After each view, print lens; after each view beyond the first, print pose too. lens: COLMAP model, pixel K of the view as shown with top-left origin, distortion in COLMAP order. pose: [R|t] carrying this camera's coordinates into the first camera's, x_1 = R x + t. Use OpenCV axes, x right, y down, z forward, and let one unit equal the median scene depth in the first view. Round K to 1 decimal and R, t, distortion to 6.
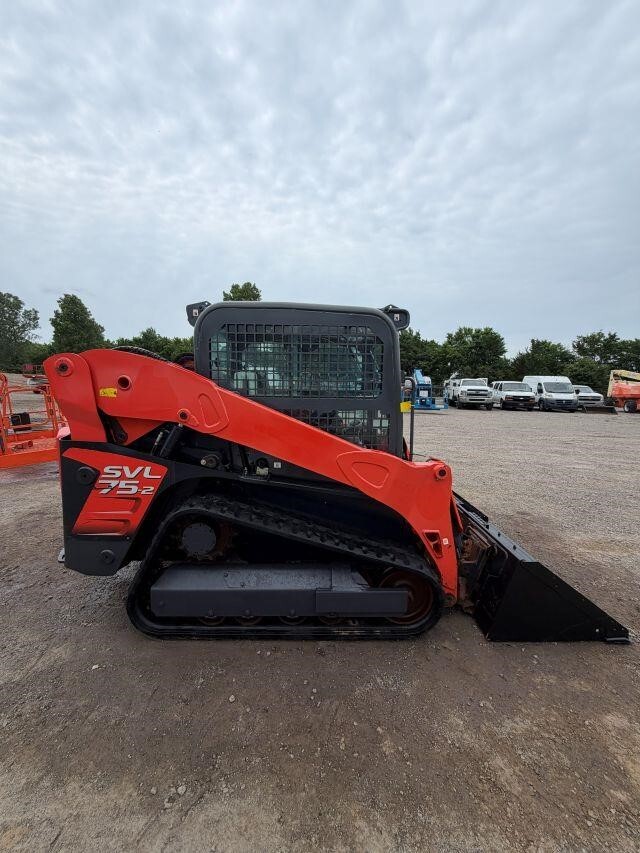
lens RADIAL K [[342.1, 0, 322.0], [0, 342.1, 422.1], [0, 0, 1]] dist [-0.005779, 0.001151]
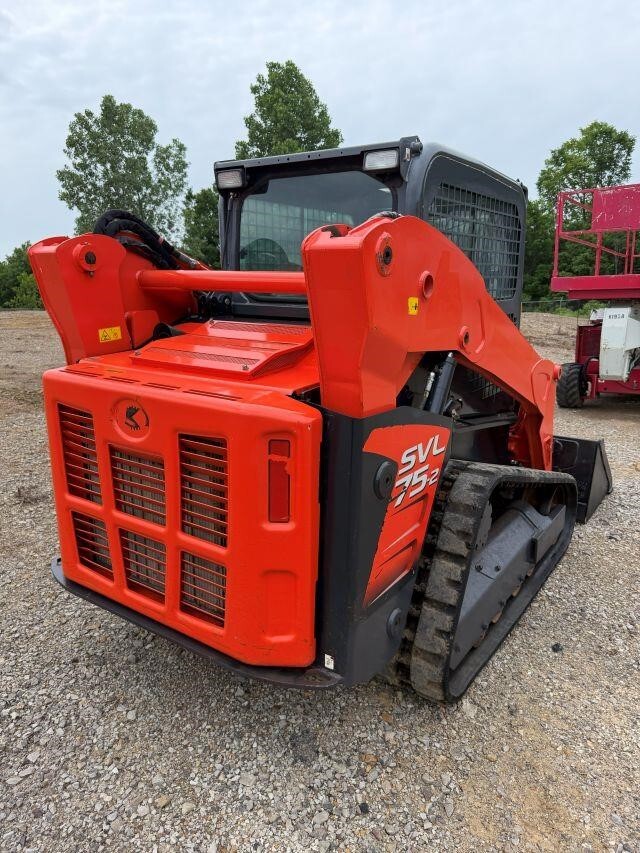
lens RADIAL K [[611.3, 0, 318.0], [0, 611.3, 410.3], [0, 0, 1]] dist [0.033415, -0.037763]
pose [[0.578713, -0.184841, 0.794308, -1.378256], [0.099038, 0.982696, 0.156524, -0.086966], [-0.809495, -0.011916, 0.587005, 0.537522]]
